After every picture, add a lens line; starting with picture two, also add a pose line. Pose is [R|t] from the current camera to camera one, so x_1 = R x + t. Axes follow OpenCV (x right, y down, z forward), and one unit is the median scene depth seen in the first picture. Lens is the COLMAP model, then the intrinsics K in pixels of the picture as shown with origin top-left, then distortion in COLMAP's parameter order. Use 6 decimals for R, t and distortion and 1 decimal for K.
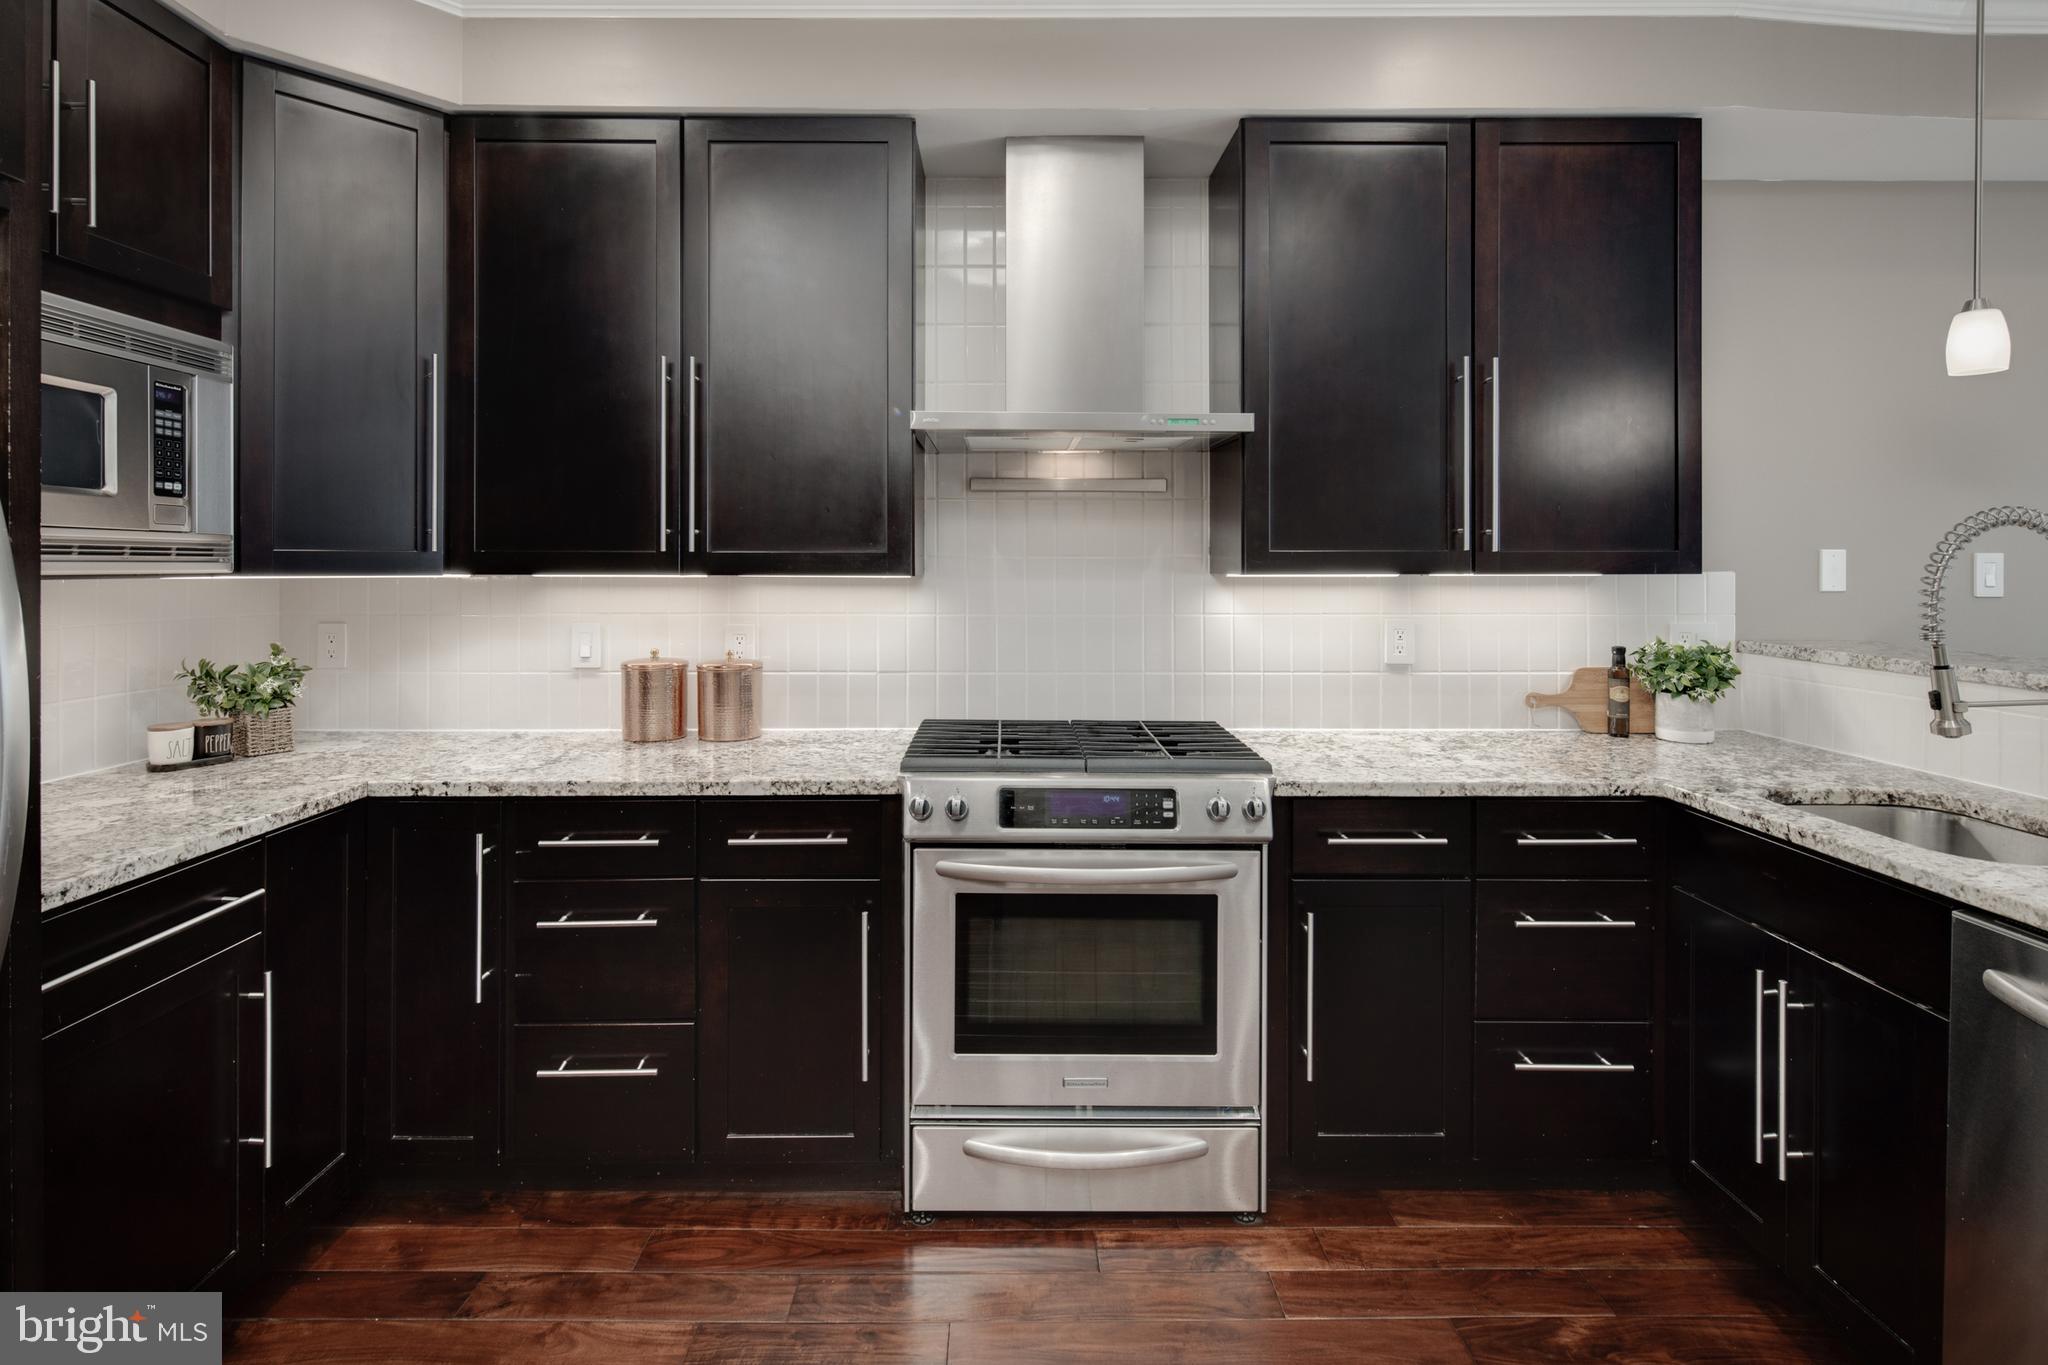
lens RADIAL K [[967.0, 0, 1027.1], [0, 967.0, 565.3], [0, 0, 1]] dist [-0.000706, -0.000904]
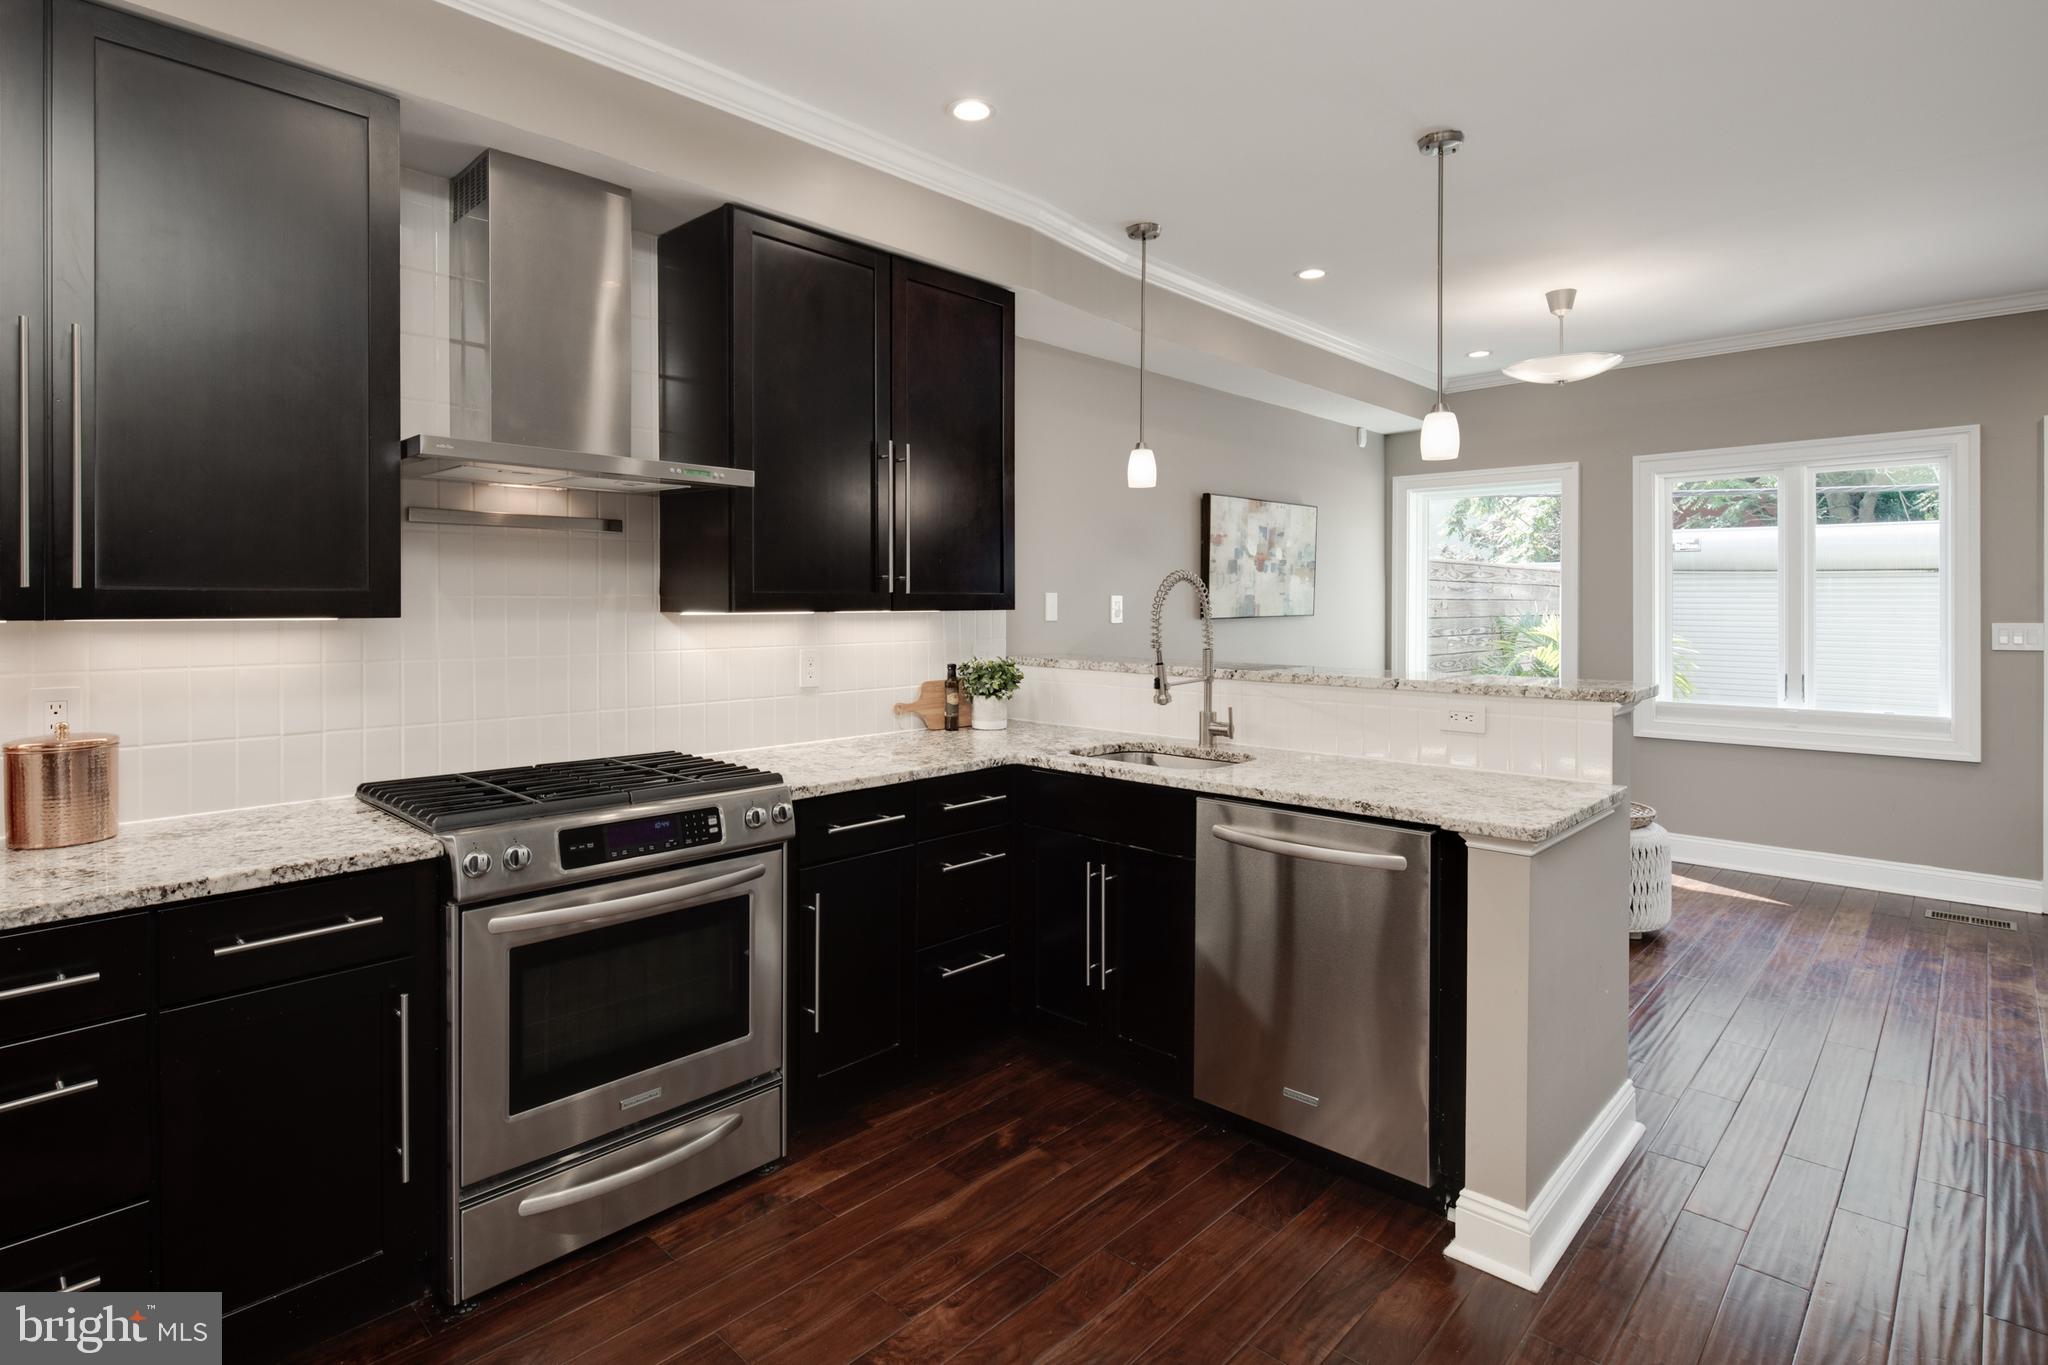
lens RADIAL K [[985.0, 0, 965.7], [0, 985.0, 611.2], [0, 0, 1]] dist [-0.001797, -0.000665]
pose [[0.723028, -0.006953, 0.690784, -0.414483], [0.001835, 0.999965, 0.008144, -0.001215], [-0.690816, -0.004620, 0.723015, -0.012611]]
